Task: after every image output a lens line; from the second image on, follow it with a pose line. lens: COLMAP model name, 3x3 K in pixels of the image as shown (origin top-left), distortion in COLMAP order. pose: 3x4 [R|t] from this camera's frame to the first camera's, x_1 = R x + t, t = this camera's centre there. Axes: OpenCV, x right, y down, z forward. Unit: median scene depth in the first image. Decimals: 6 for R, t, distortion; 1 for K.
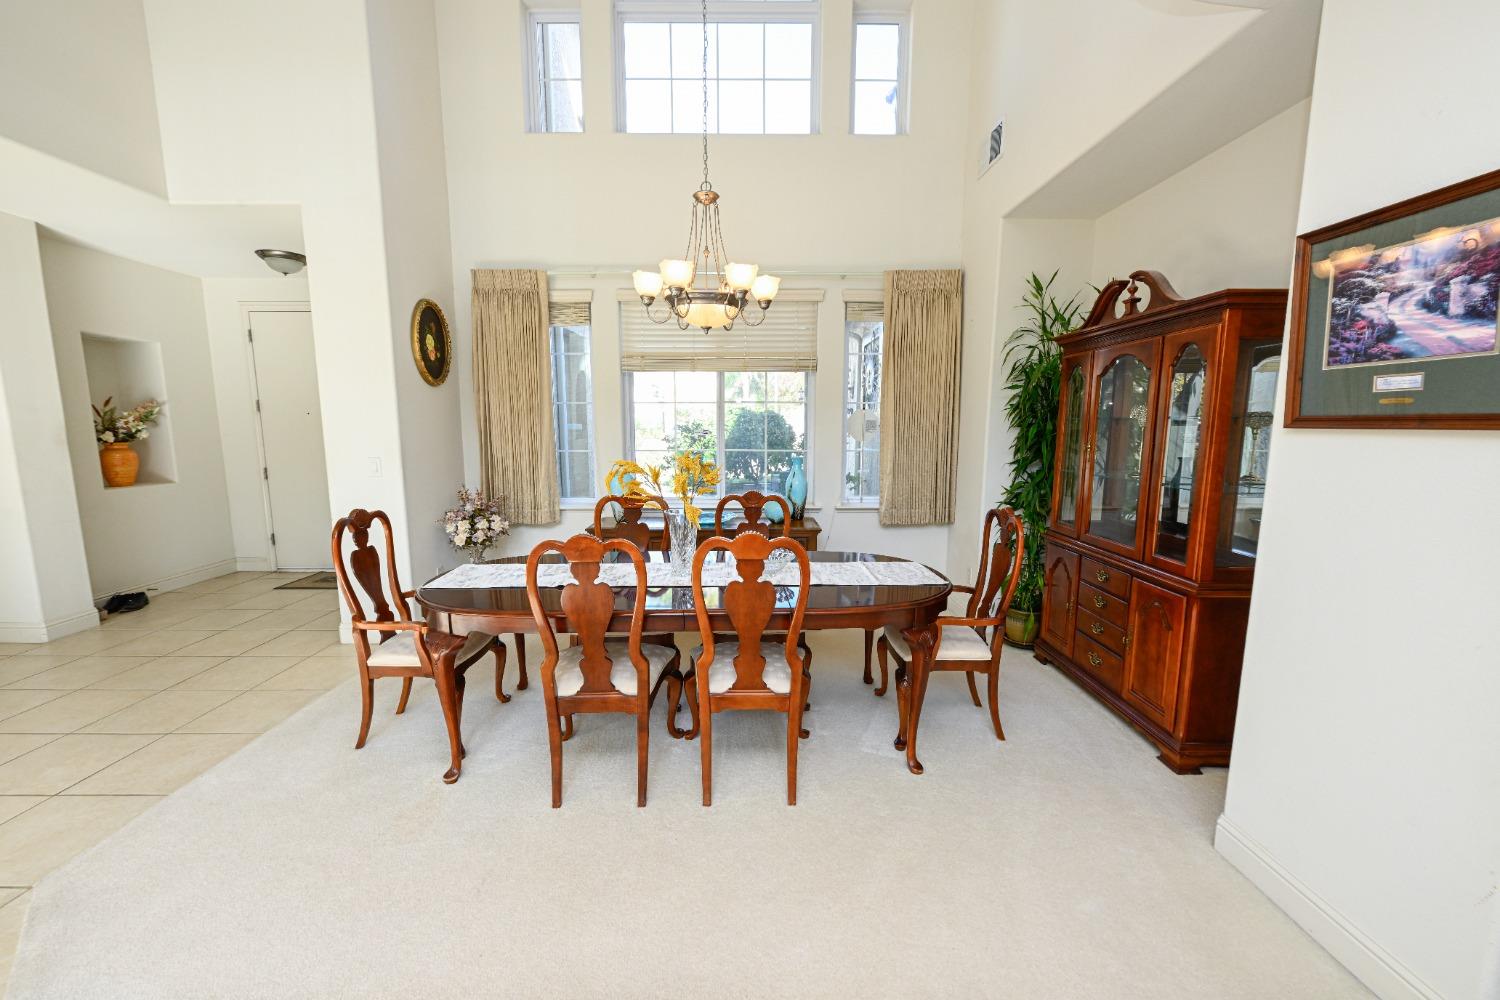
lens RADIAL K [[593.5, 0, 743.8], [0, 593.5, 501.8], [0, 0, 1]] dist [-0.001553, -0.000014]
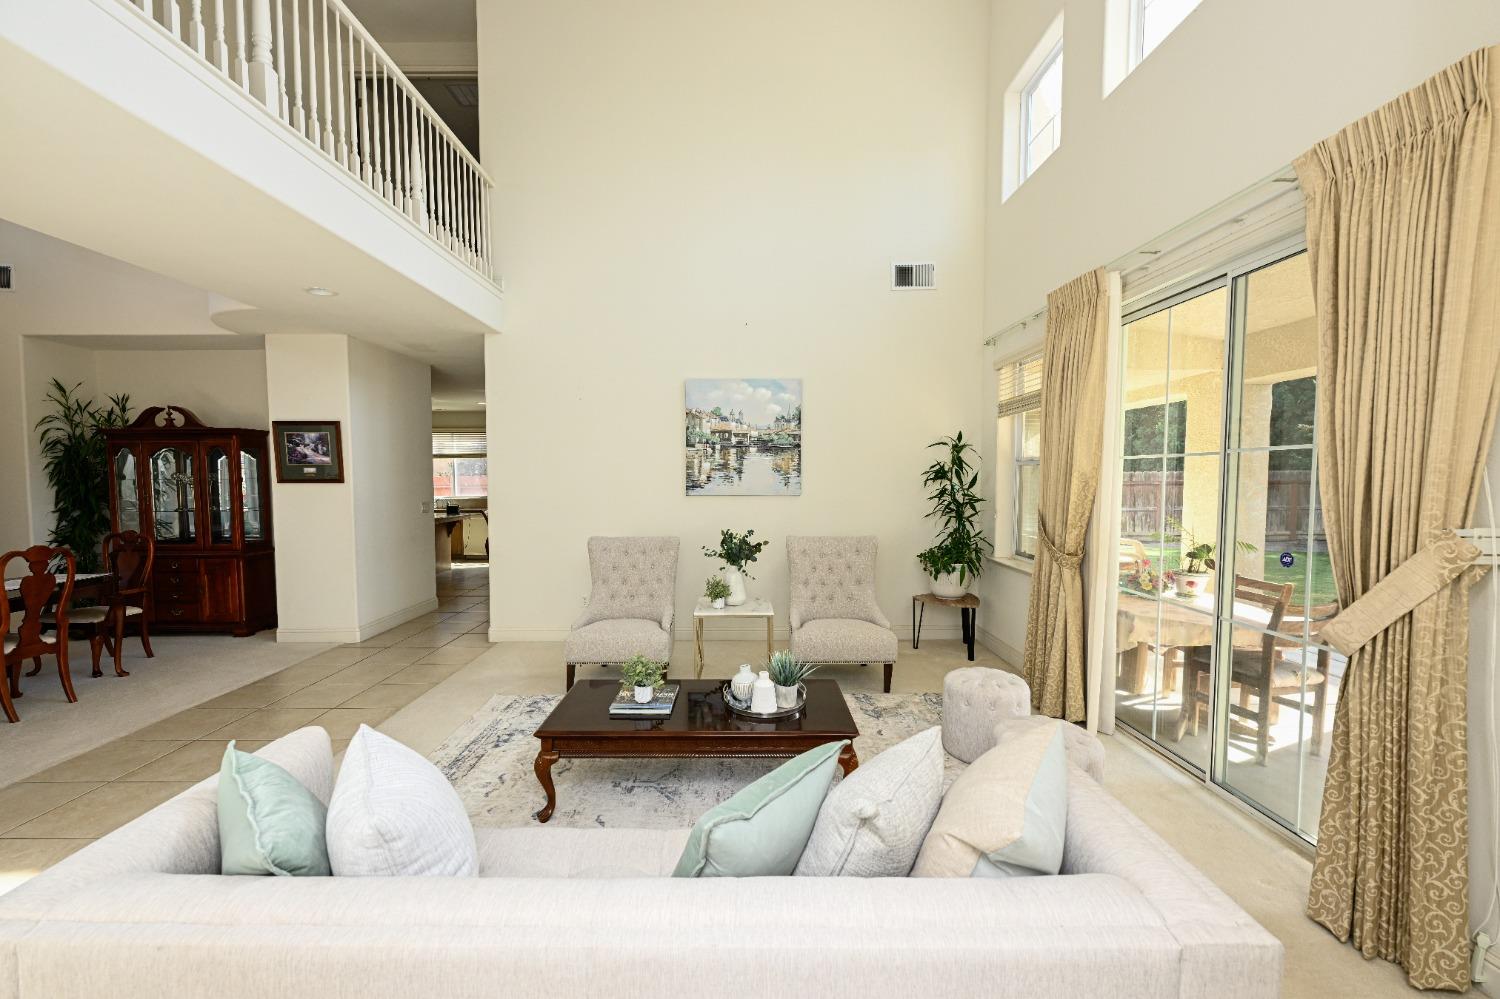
lens RADIAL K [[593.3, 0, 746.4], [0, 593.3, 511.8], [0, 0, 1]] dist [-0.003440, -0.000224]
pose [[-0.009636, -0.058069, 0.998266, -1.476825], [0.135659, 0.989007, 0.058840, 0.114438], [-0.990709, 0.135991, -0.001652, -0.925807]]
